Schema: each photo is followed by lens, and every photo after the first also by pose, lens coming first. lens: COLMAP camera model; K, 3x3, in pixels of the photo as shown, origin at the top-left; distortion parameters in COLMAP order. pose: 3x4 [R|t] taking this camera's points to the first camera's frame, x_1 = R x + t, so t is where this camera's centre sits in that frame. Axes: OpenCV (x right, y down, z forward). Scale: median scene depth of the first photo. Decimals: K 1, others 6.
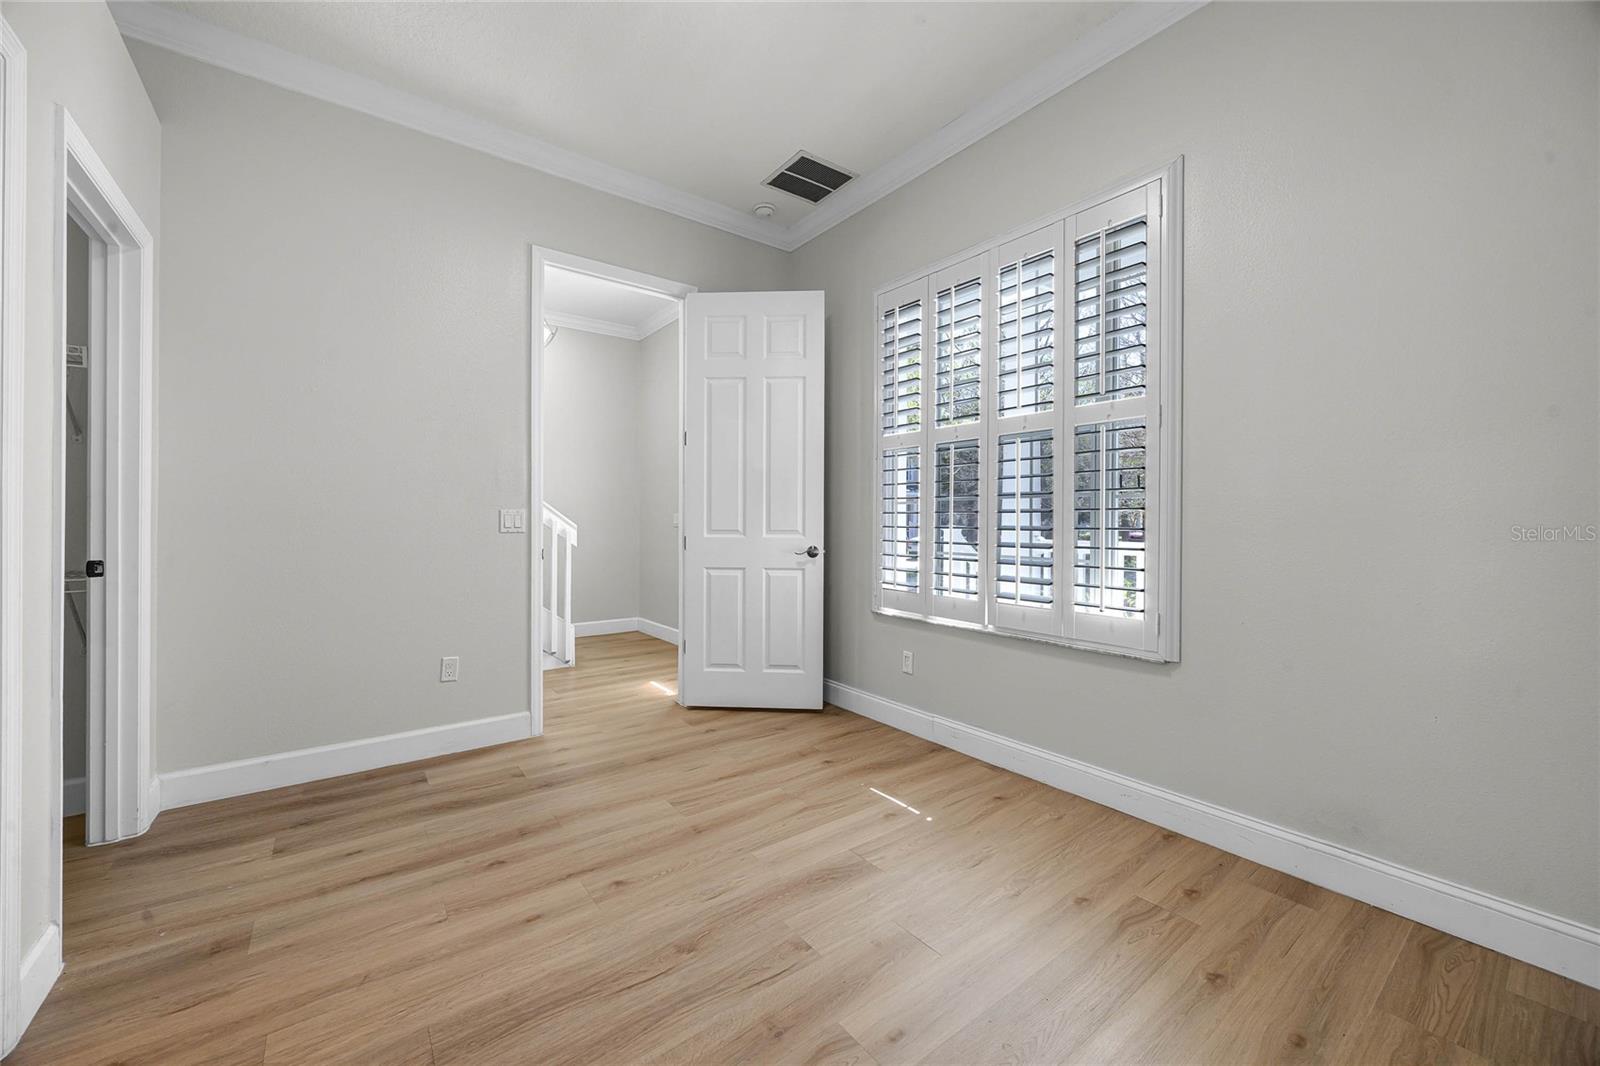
lens RADIAL K [[606.8, 0, 799.6], [0, 606.8, 524.7], [0, 0, 1]] dist [0.003952, -0.000385]
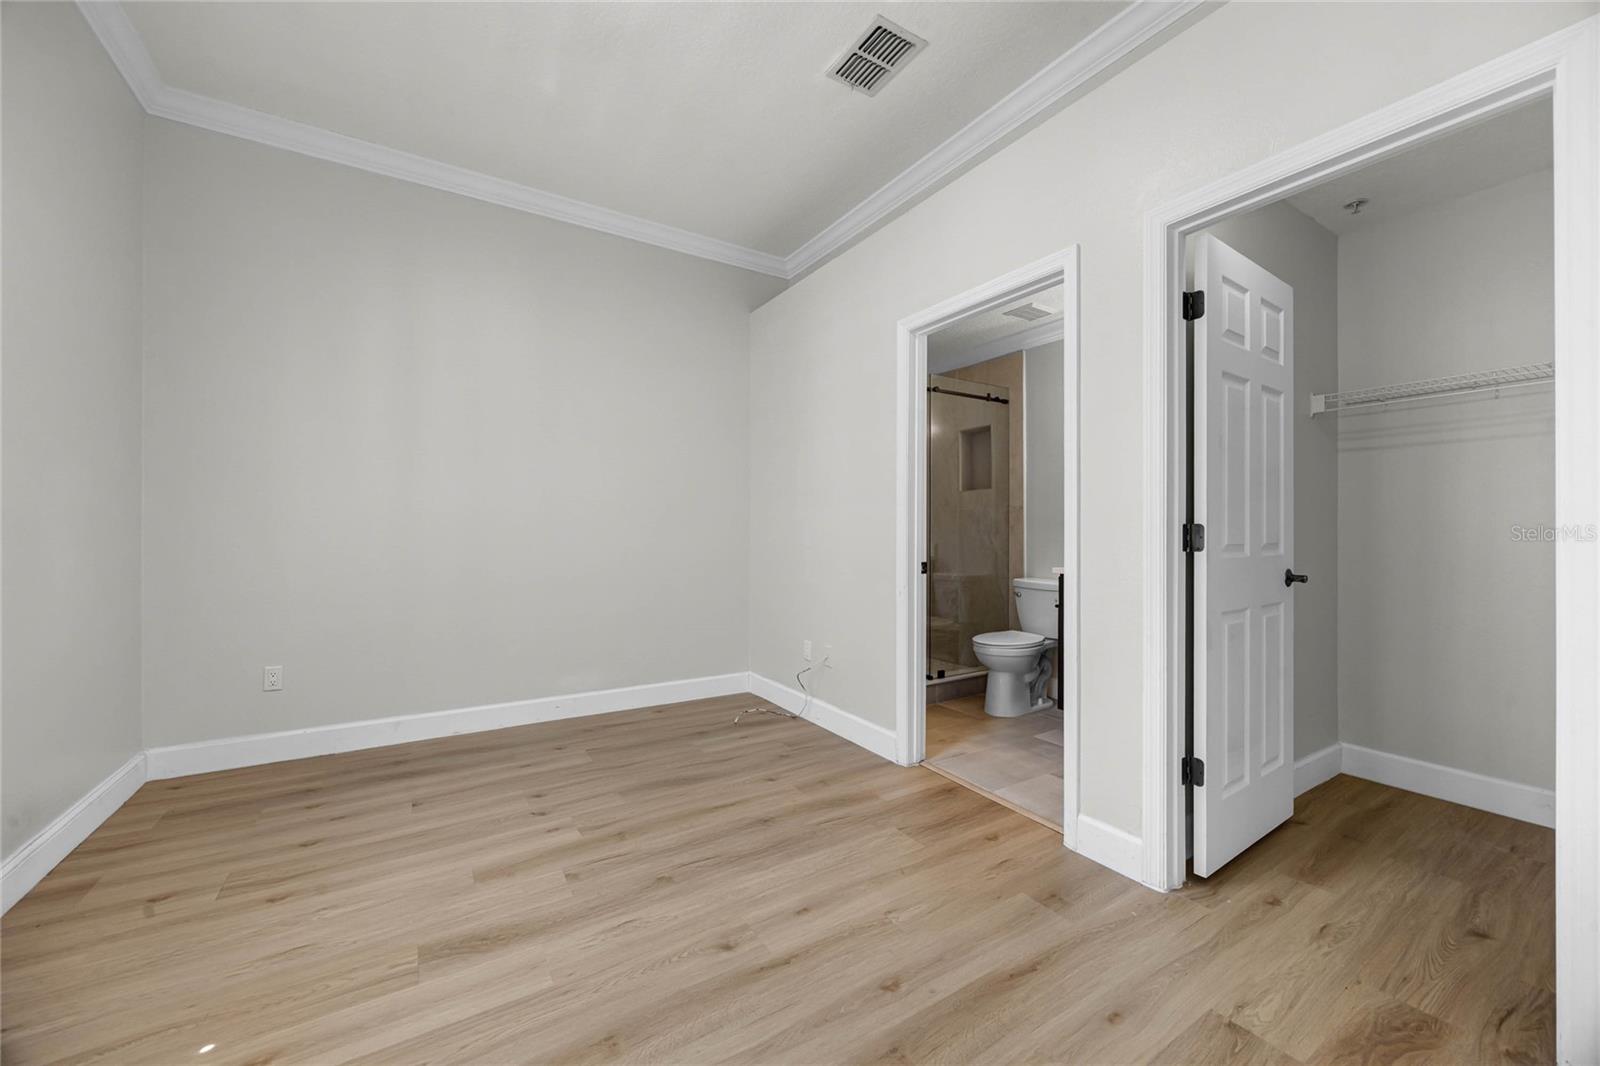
lens RADIAL K [[606.8, 0, 808.5], [0, 606.8, 534.3], [0, 0, 1]] dist [0.003952, -0.000385]
pose [[-0.997448, -0.007107, 0.071042, -0.505444], [-0.006316, 0.999916, 0.011352, -0.012480], [-0.071117, 0.010875, -0.997409, 1.984731]]
